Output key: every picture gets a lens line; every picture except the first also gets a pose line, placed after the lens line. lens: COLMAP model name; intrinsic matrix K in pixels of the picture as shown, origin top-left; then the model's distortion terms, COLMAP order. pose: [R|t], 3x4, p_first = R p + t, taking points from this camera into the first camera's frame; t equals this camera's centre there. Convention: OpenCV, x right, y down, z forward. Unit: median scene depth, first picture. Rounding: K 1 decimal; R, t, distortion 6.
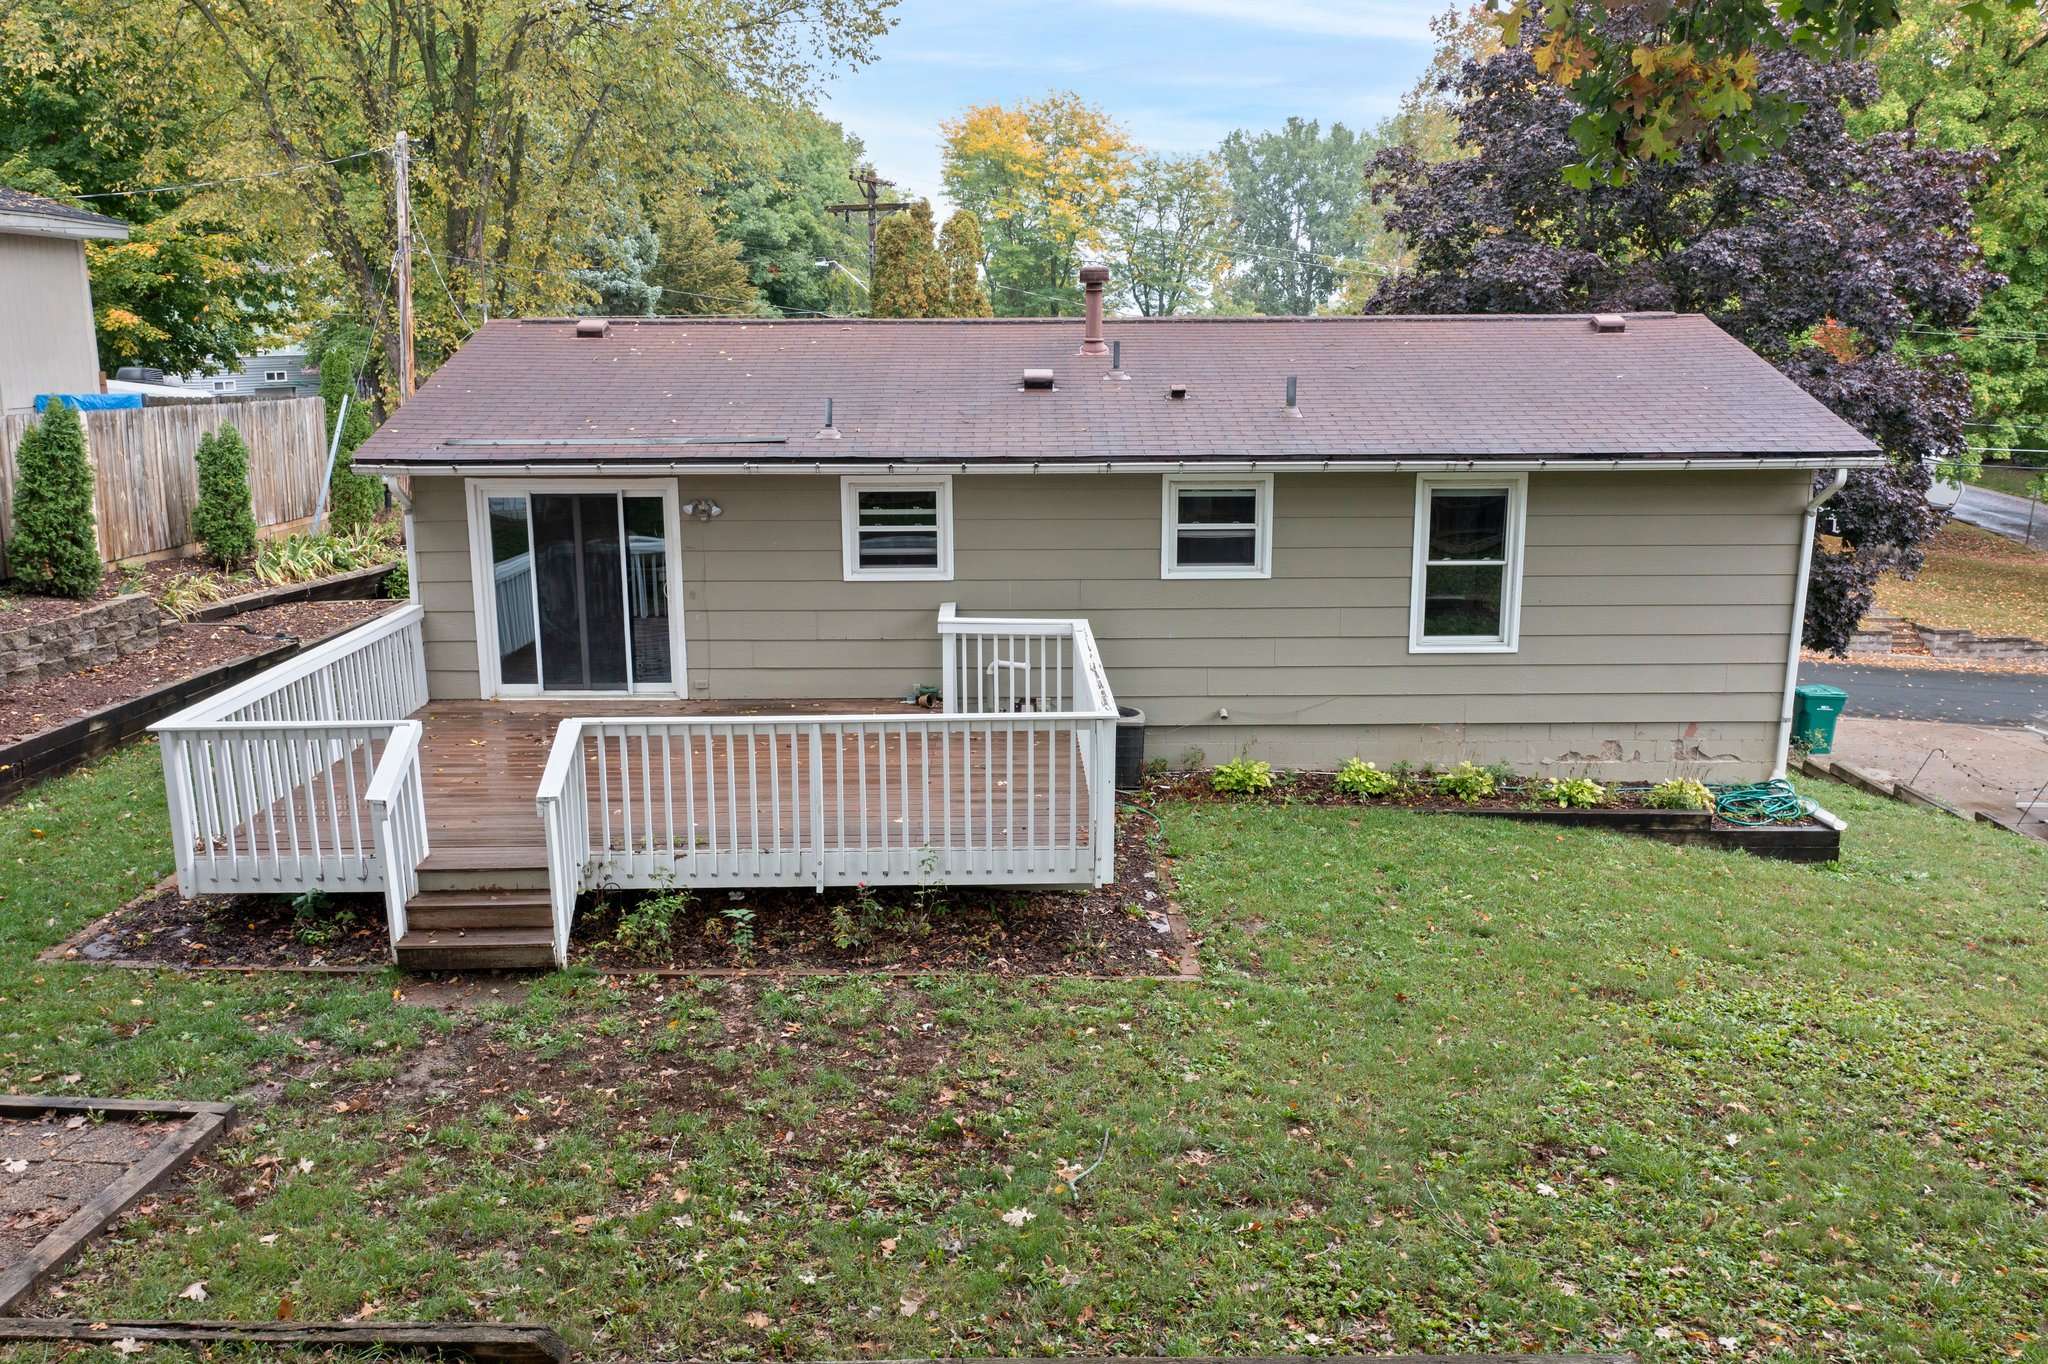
lens RADIAL K [[1632.5, 0, 1019.0], [0, 1632.5, 671.5], [0, 0, 1]] dist [0.009768, -0.006079]
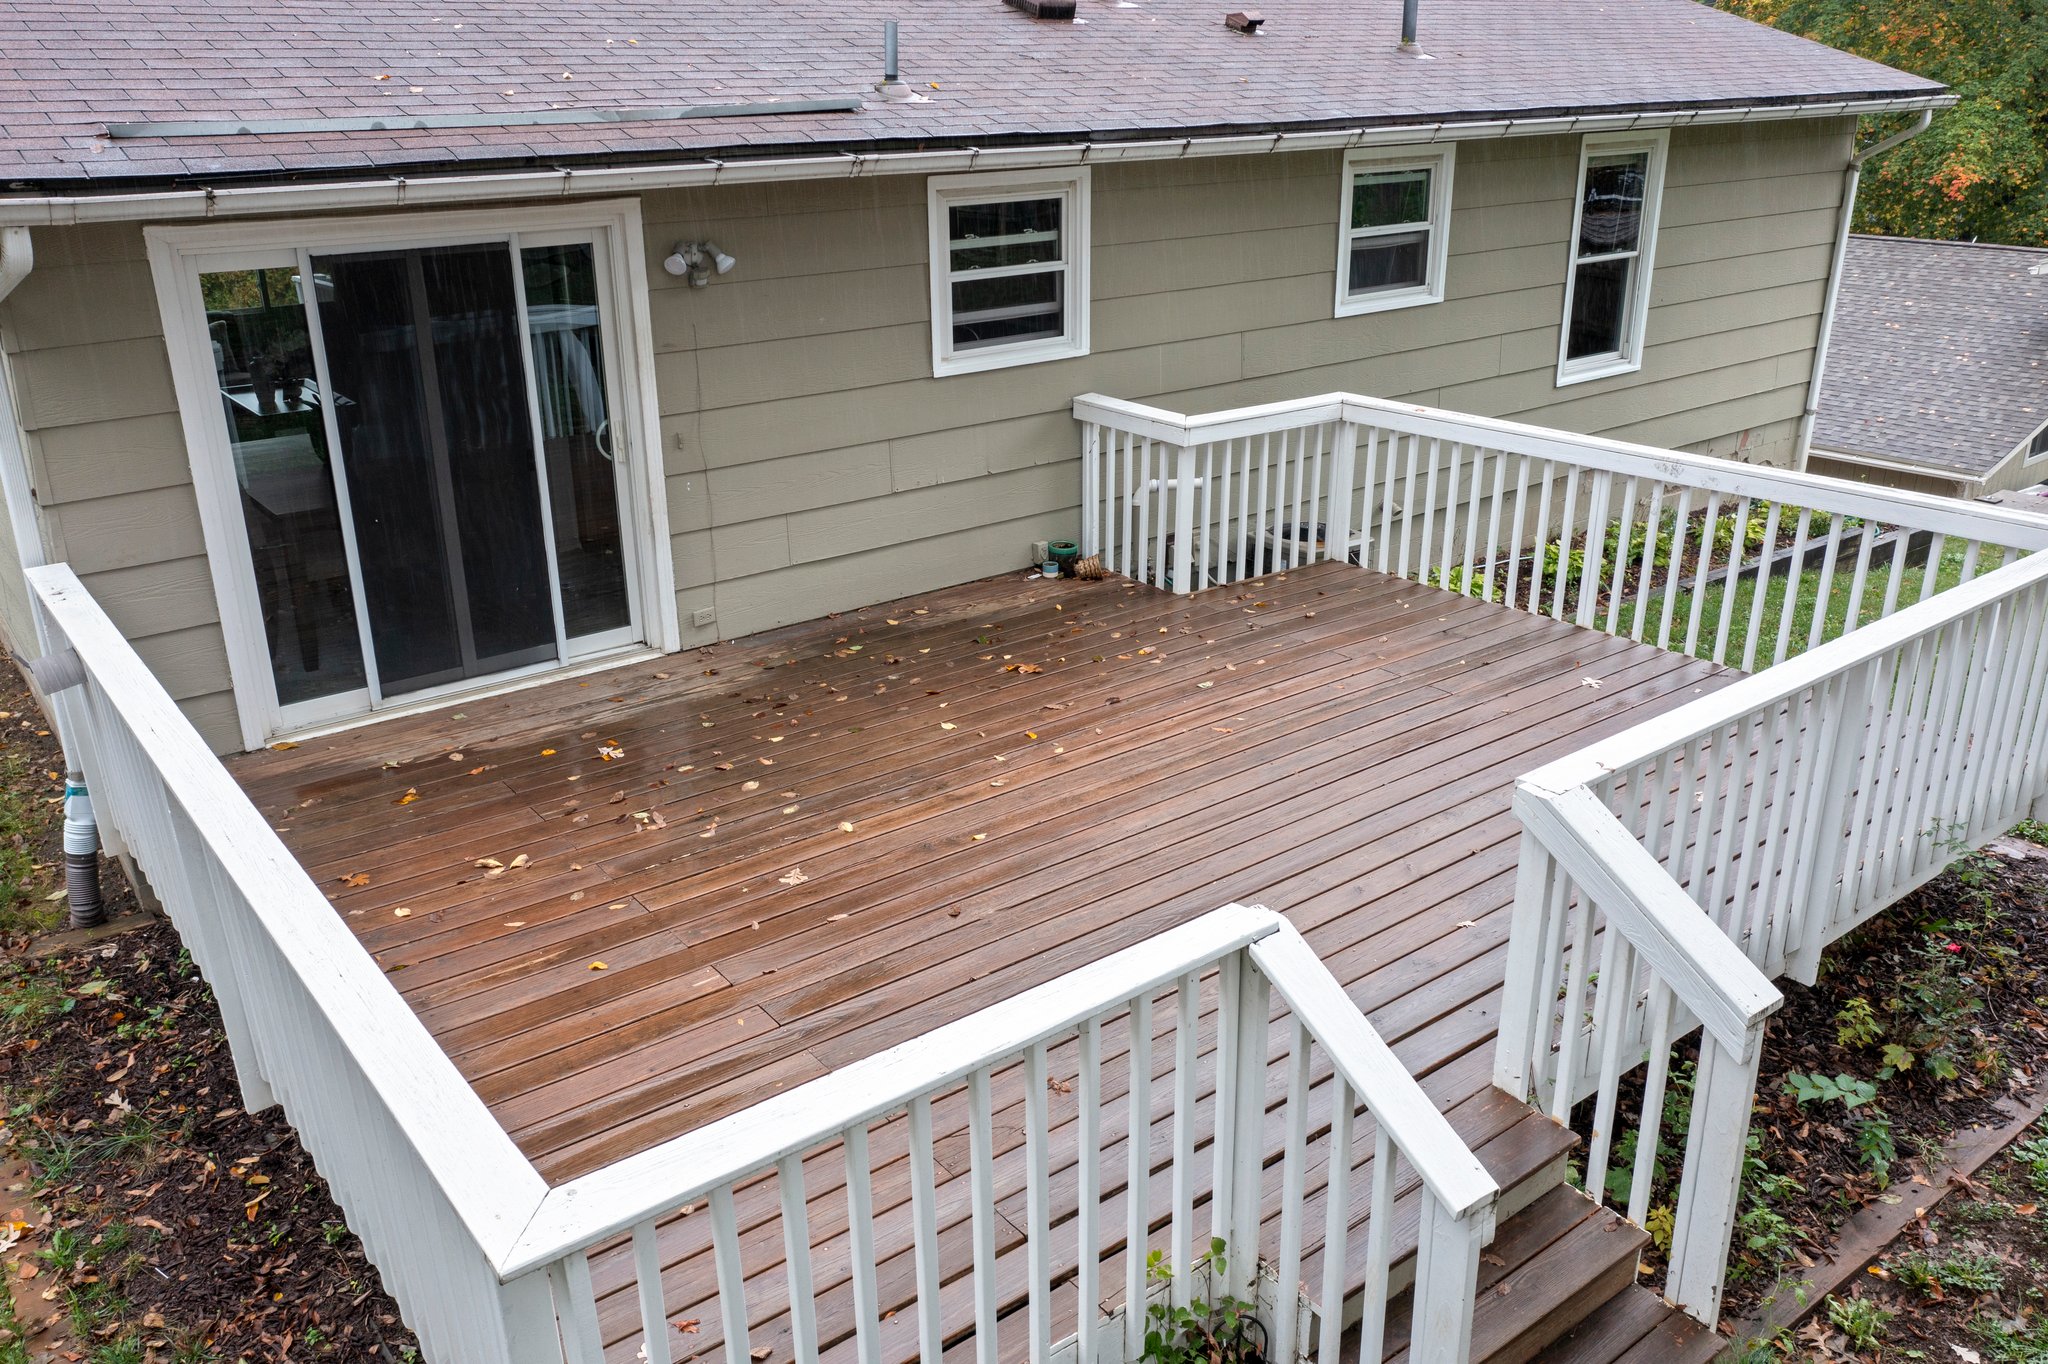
lens RADIAL K [[1632.5, 0, 1019.0], [0, 1632.5, 671.5], [0, 0, 1]] dist [0.009768, -0.006079]
pose [[0.800818, -0.216872, 0.558262, -0.409074], [0.128288, 0.972615, 0.193813, -0.062255], [-0.585007, -0.083590, 0.806709, 0.538911]]
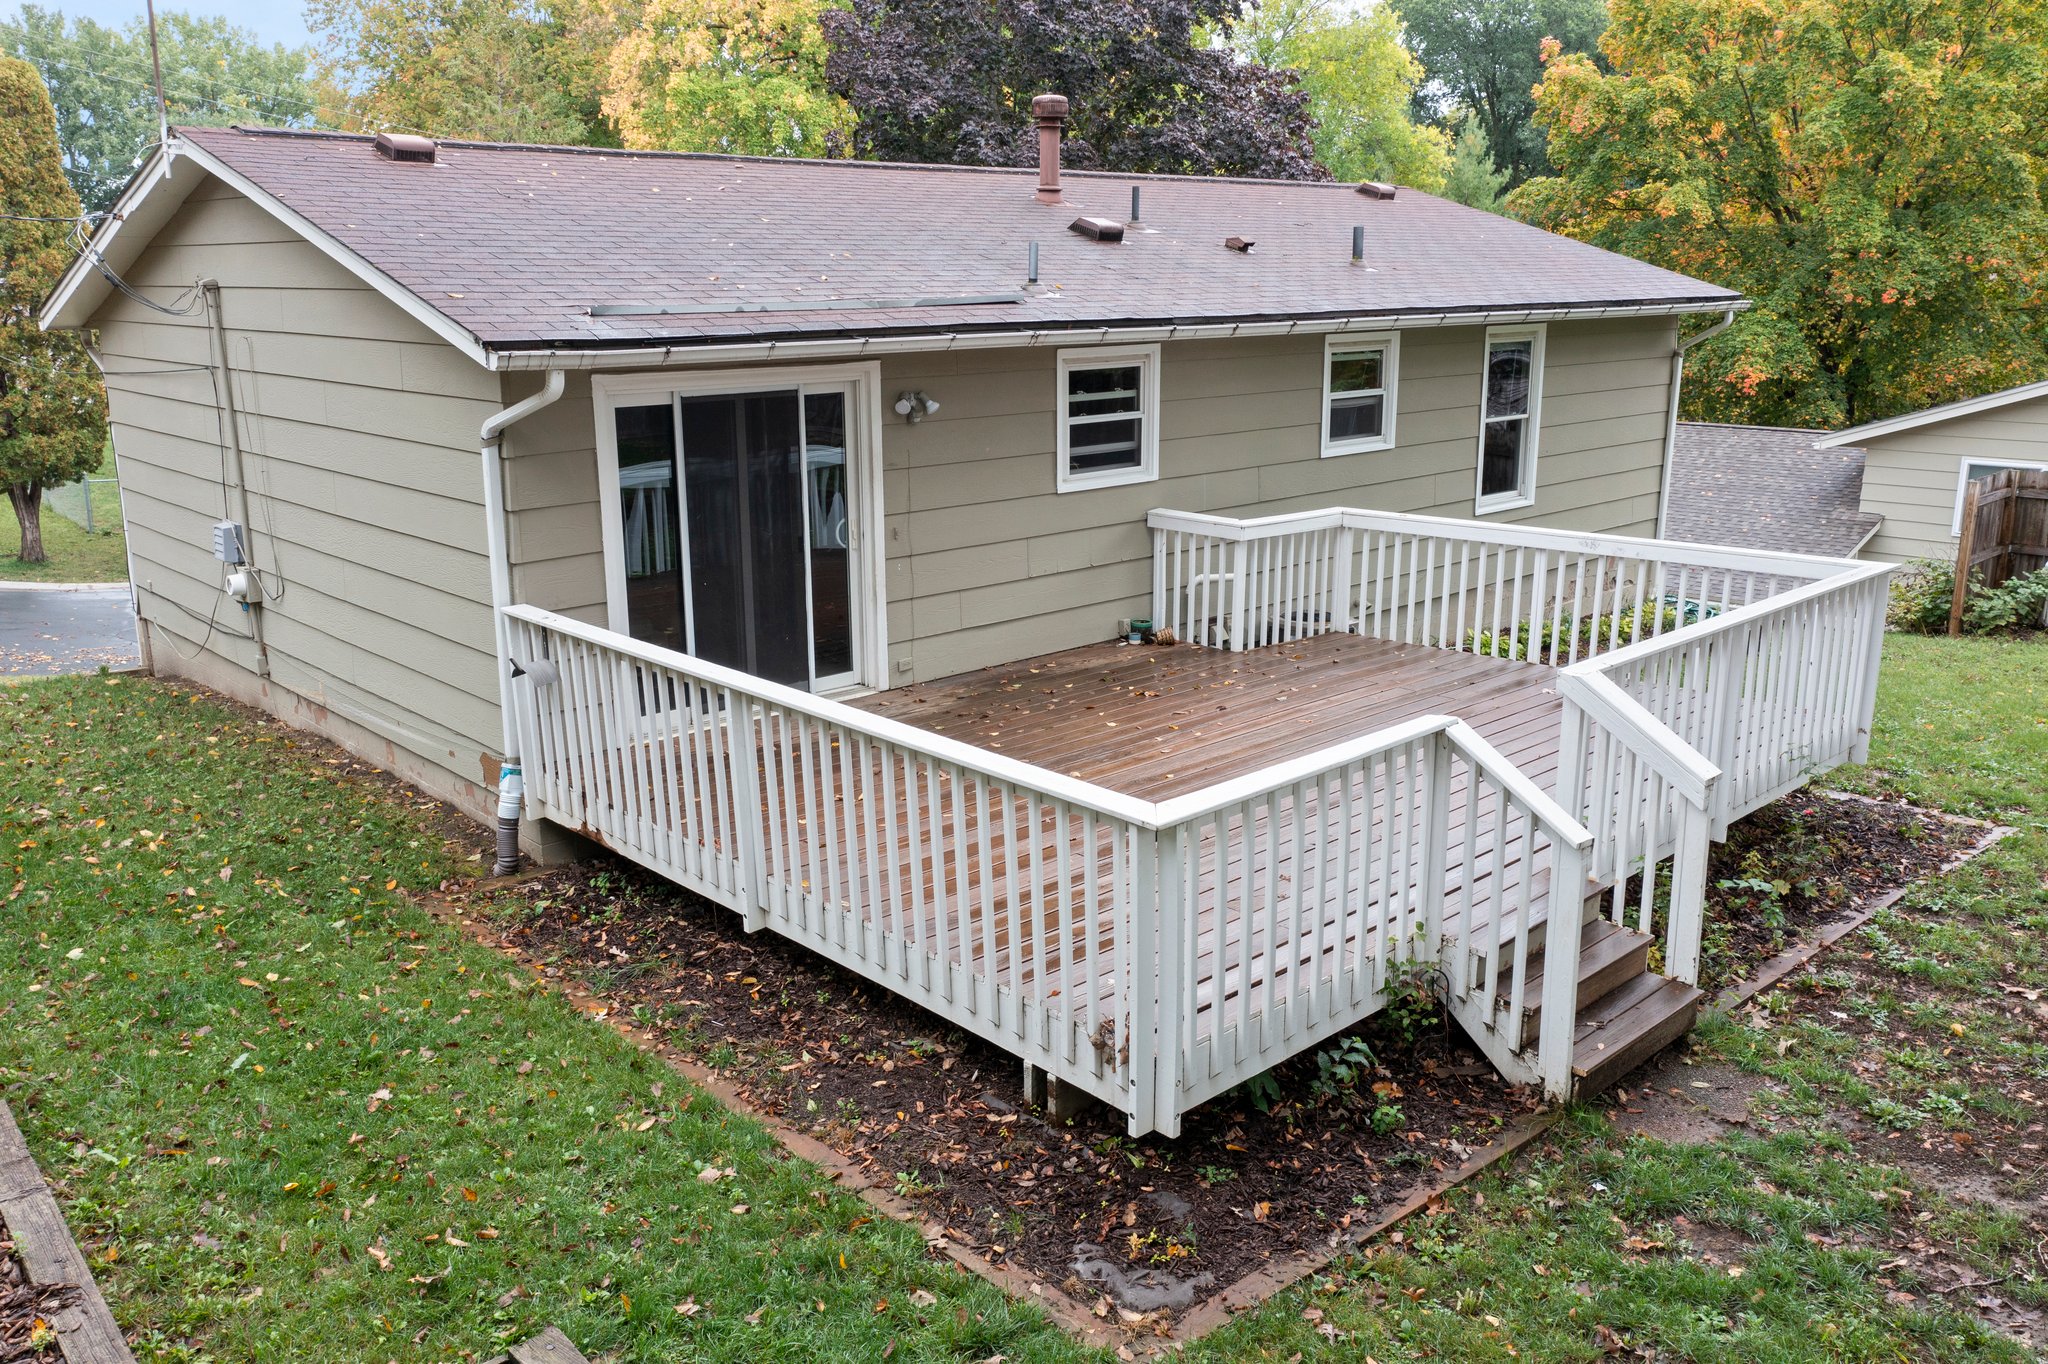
lens RADIAL K [[1632.5, 0, 1019.0], [0, 1632.5, 671.5], [0, 0, 1]] dist [0.009768, -0.006079]
pose [[0.742428, -0.161836, 0.650084, -0.614811], [0.139879, 0.986442, 0.085822, -0.041953], [-0.655159, 0.027217, 0.755000, 0.456443]]
